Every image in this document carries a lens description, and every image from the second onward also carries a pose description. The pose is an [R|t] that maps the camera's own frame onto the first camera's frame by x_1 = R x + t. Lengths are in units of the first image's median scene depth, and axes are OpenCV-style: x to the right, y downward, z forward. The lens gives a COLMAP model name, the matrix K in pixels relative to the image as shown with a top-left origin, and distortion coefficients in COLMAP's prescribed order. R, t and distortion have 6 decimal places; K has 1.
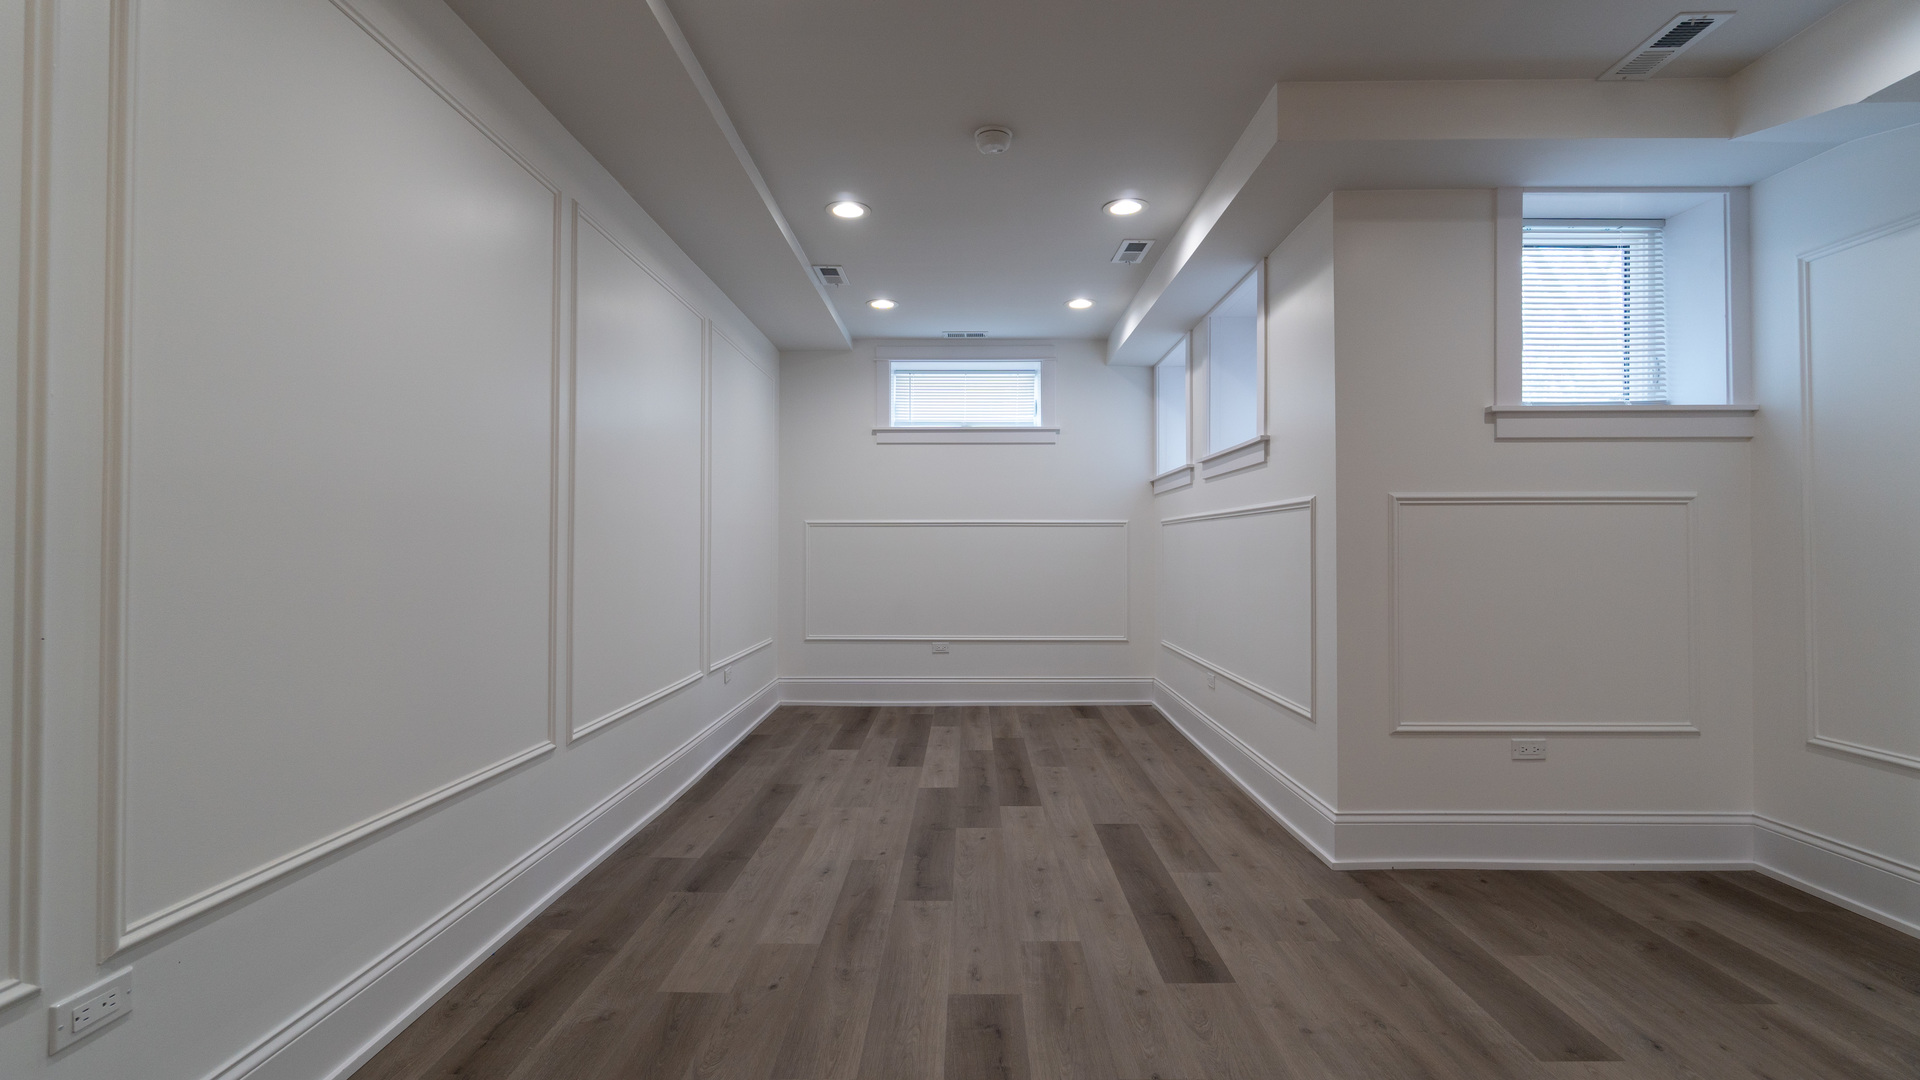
lens RADIAL K [[827.1, 0, 958.0], [0, 827.1, 539.5], [0, 0, 1]] dist [-0.004835, 0.000989]
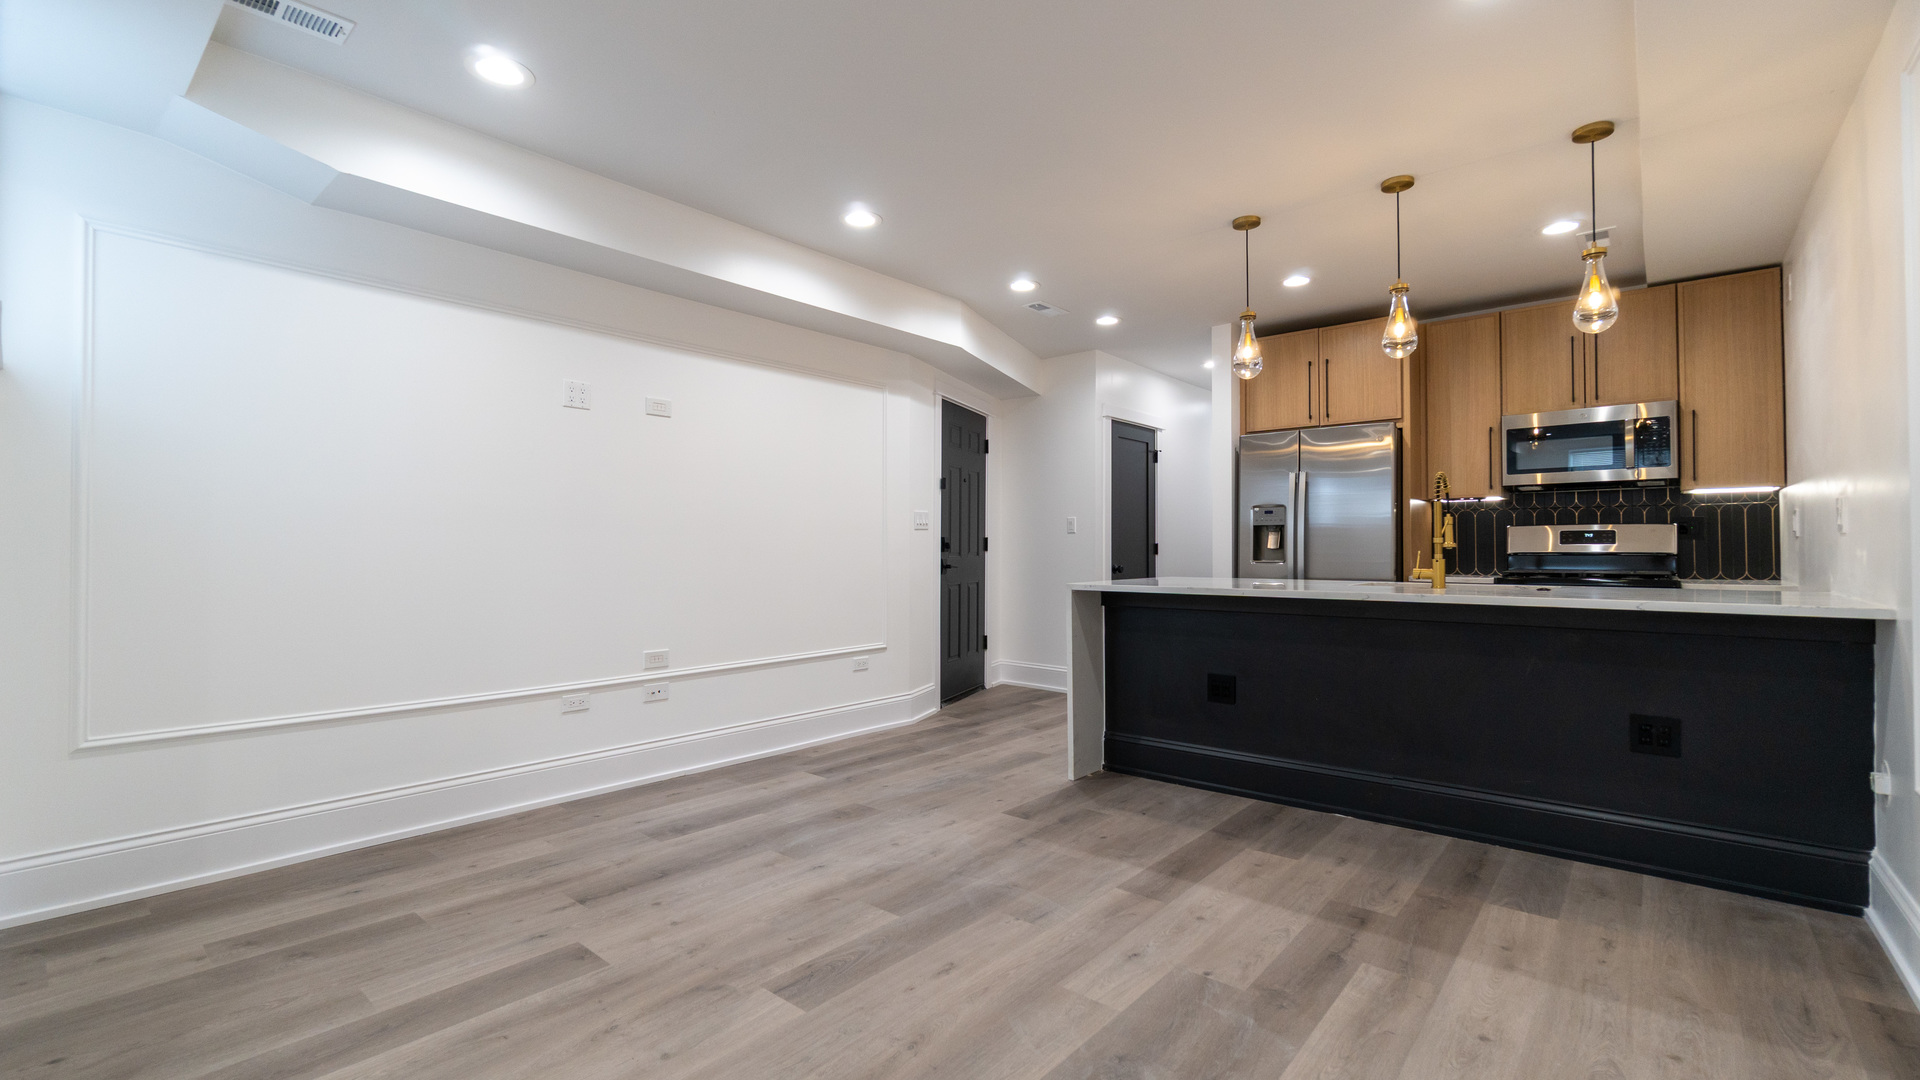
lens RADIAL K [[827.1, 0, 958.4], [0, 827.1, 533.4], [0, 0, 1]] dist [-0.004835, 0.000989]
pose [[-0.768935, 0.007185, 0.639286, -0.282851], [-0.011988, 0.999599, -0.025653, 0.018455], [-0.639214, -0.027389, -0.768541, 1.003557]]
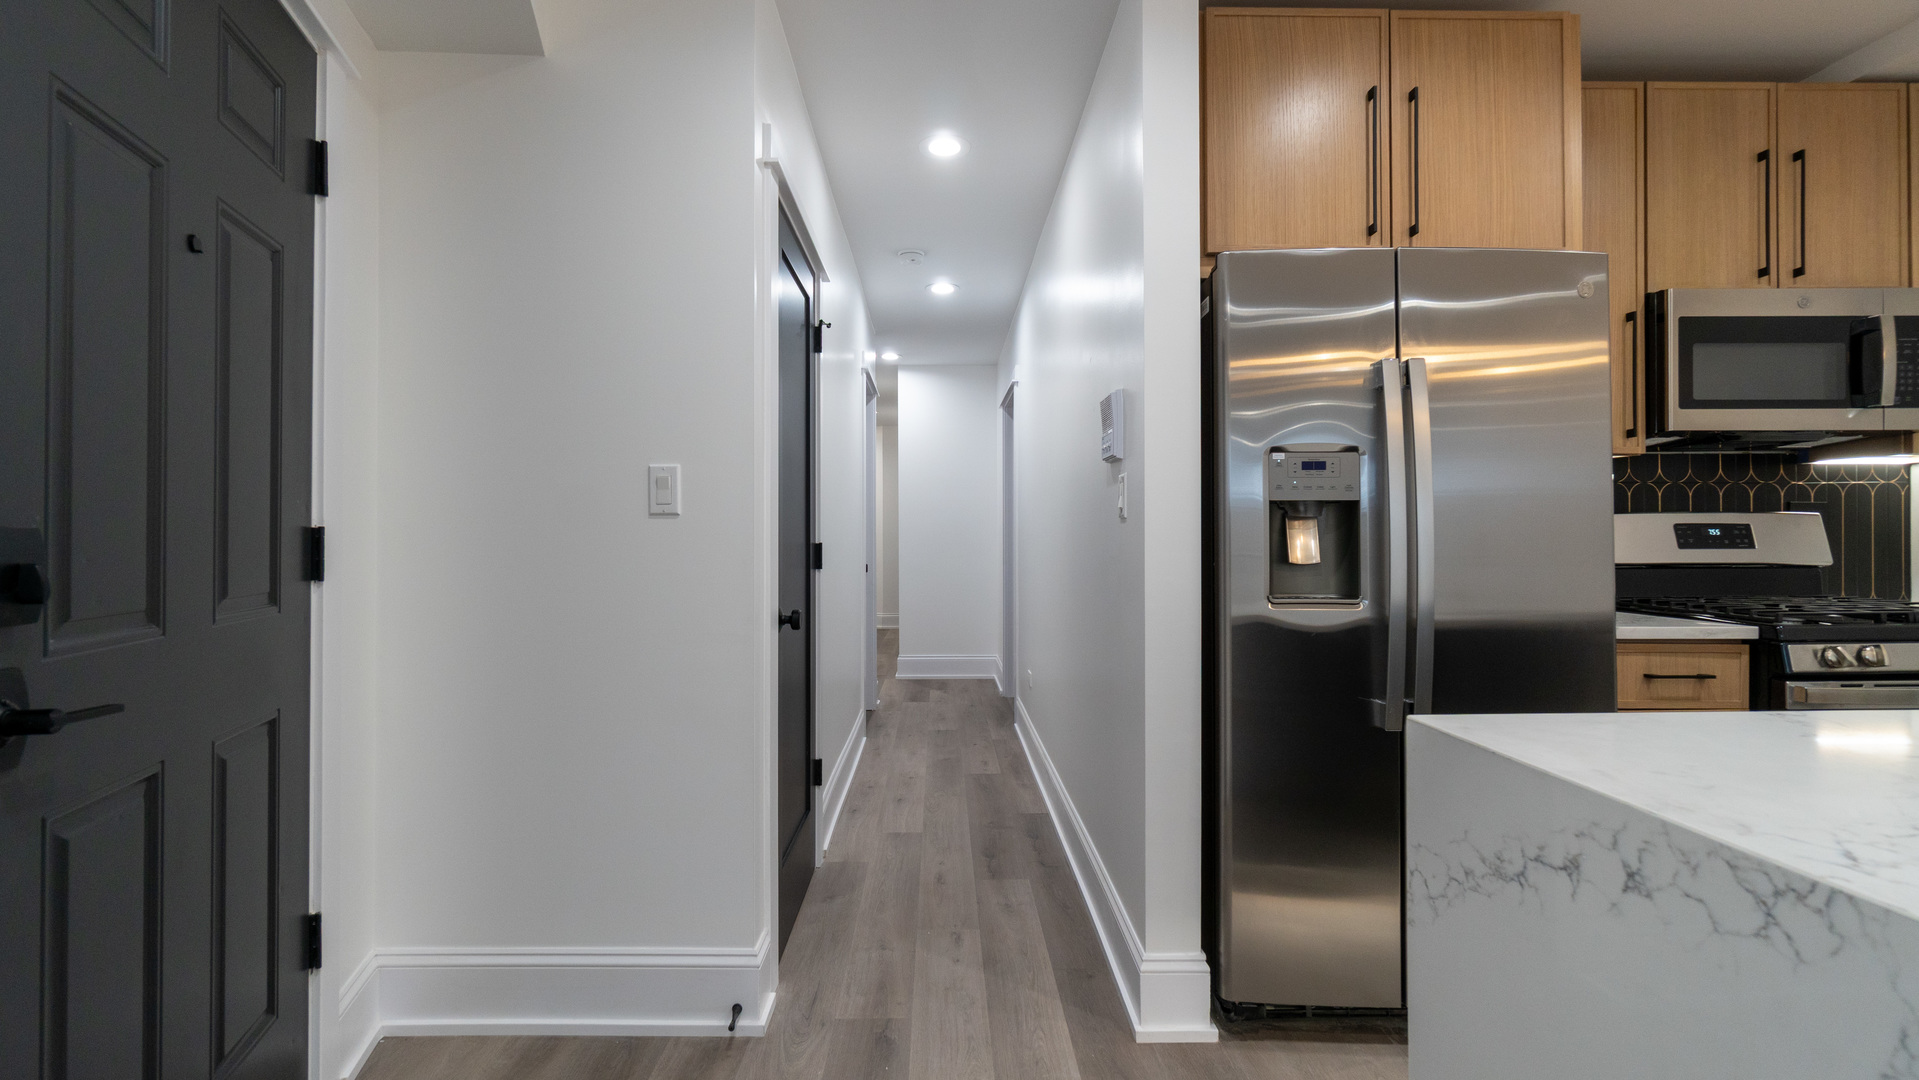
lens RADIAL K [[826.7, 0, 958.4], [0, 826.7, 535.6], [0, 0, 1]] dist [-0.004835, 0.000989]
pose [[-0.999425, -0.003523, -0.033728, 0.659261], [-0.003105, 0.999918, -0.012433, -0.016960], [0.033769, -0.012321, -0.999354, -0.174008]]
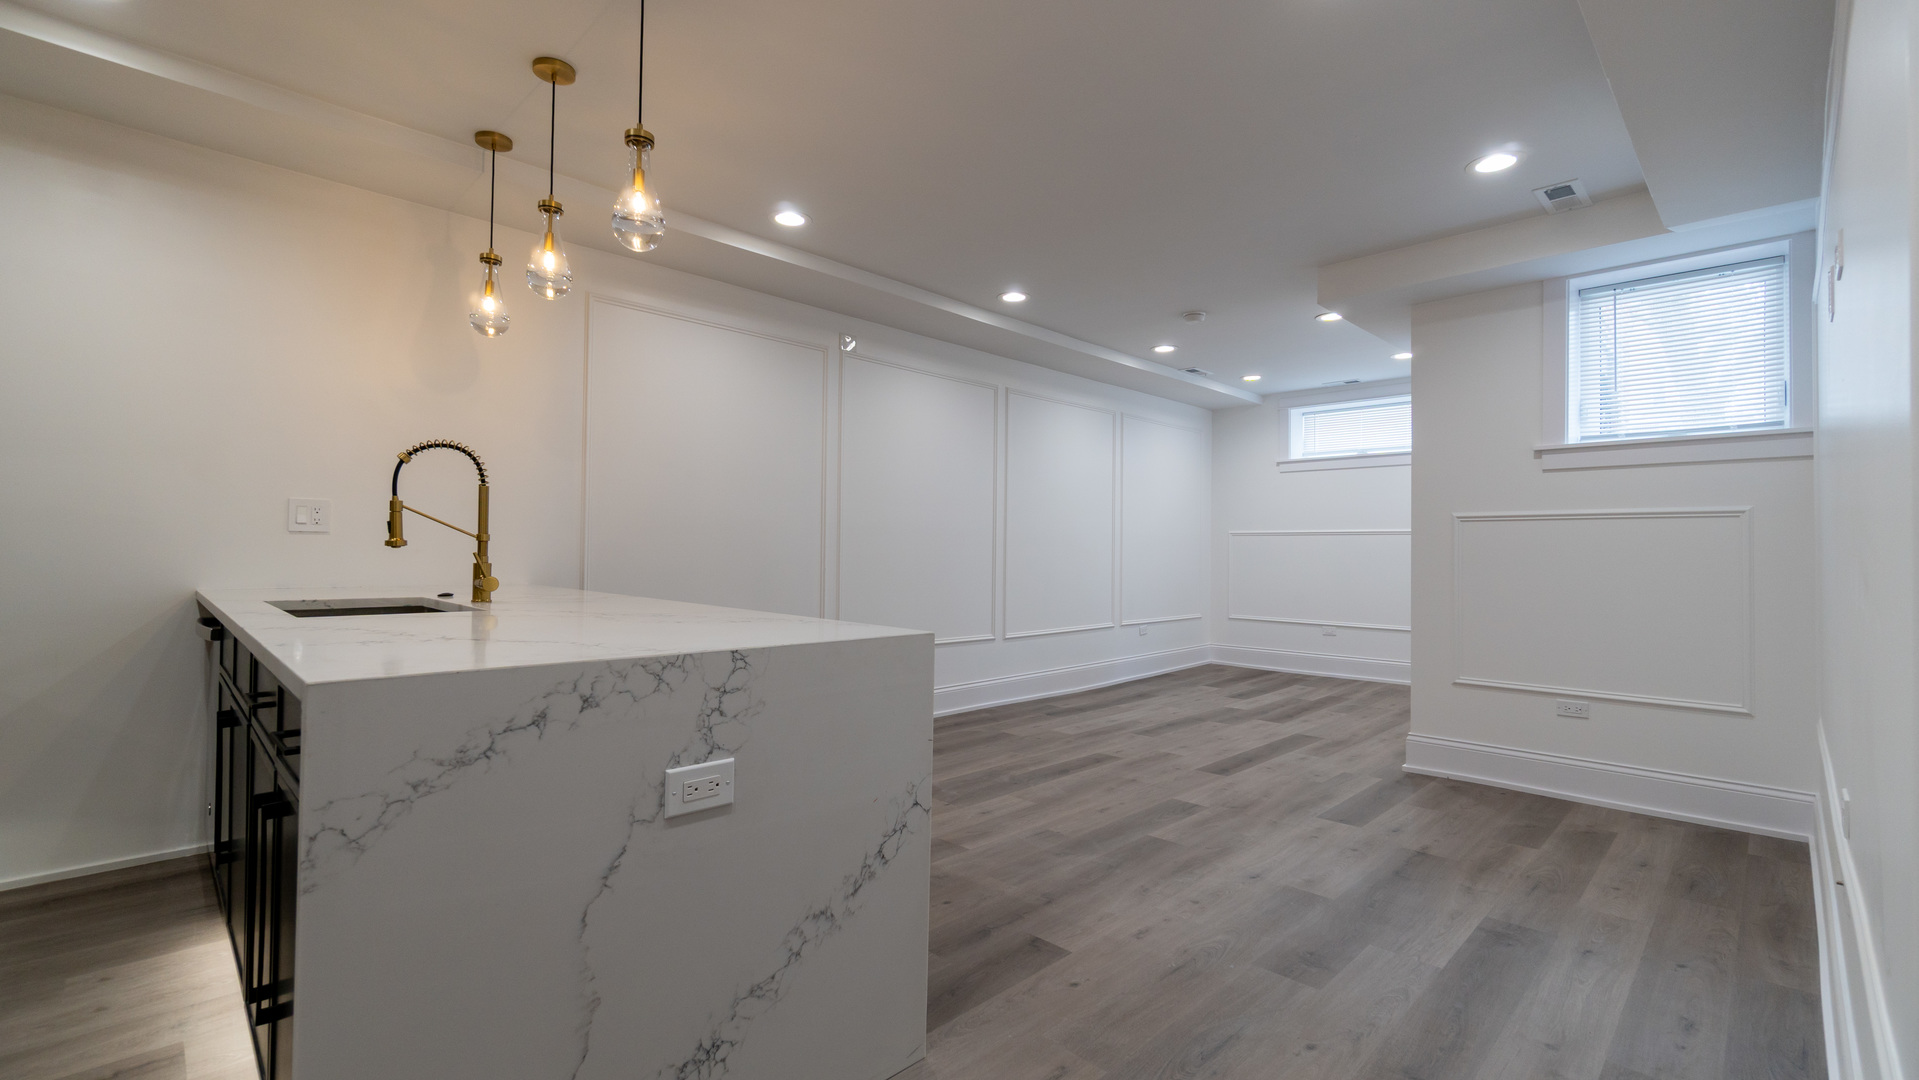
lens RADIAL K [[826.7, 0, 955.8], [0, 826.7, 532.4], [0, 0, 1]] dist [-0.004835, 0.000989]
pose [[0.713848, -0.008561, -0.700248, 0.908798], [-0.001550, 0.999904, -0.013805, -0.003051], [0.700299, 0.010940, 0.713766, -0.604243]]
